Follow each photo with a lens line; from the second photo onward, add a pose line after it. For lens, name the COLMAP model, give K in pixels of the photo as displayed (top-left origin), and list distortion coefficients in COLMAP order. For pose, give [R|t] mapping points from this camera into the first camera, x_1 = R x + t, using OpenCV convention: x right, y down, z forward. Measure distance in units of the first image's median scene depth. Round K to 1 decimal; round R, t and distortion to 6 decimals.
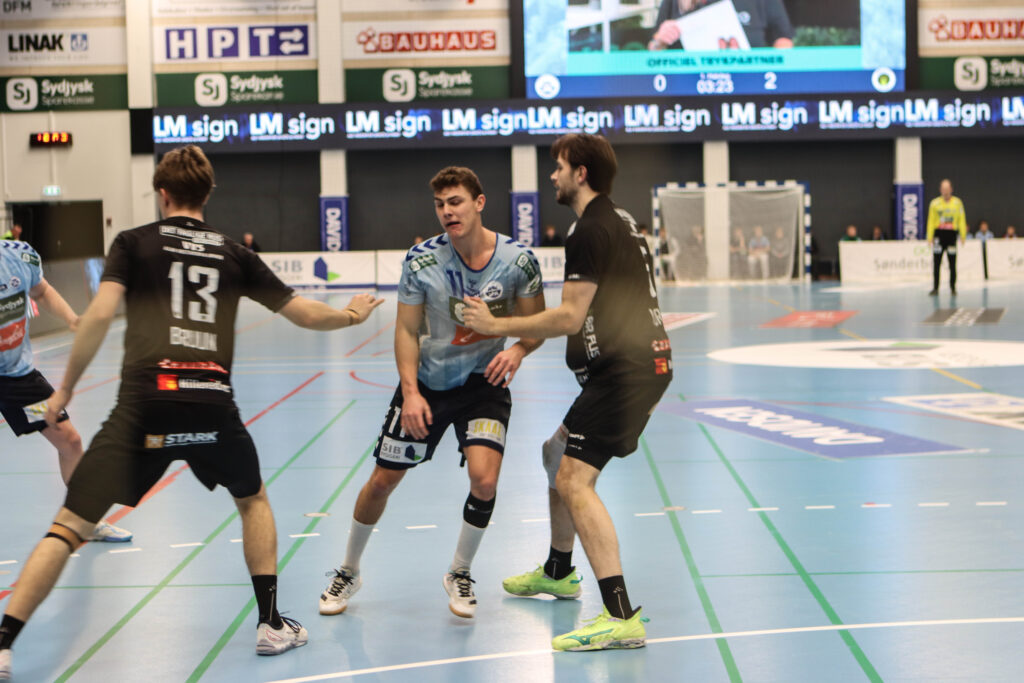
lens RADIAL K [[2132.8, 0, 510.0], [0, 2132.8, 347.9], [0, 0, 1]] dist [-0.030874, 0.000000]
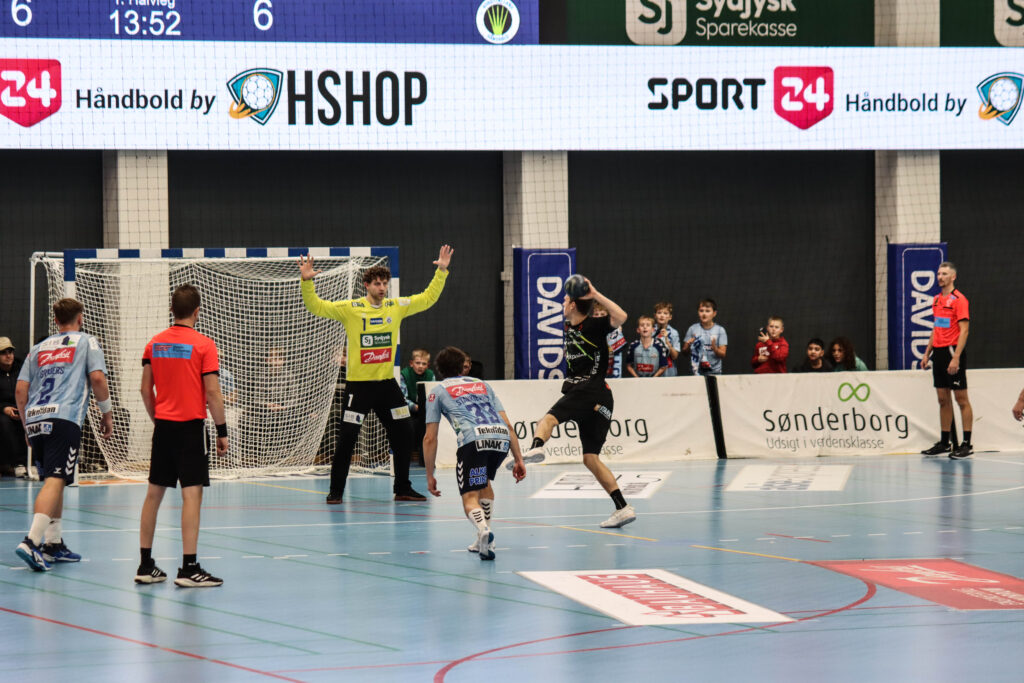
lens RADIAL K [[5112.5, 0, 511.9], [0, 5112.5, 341.4], [0, 0, 1]] dist [-0.382794, 0.000000]
pose [[0.933107, 0.003279, 0.359583, -0.490044], [0.019011, 0.998110, -0.058434, 0.012470], [-0.359095, 0.061361, 0.931282, -0.015475]]
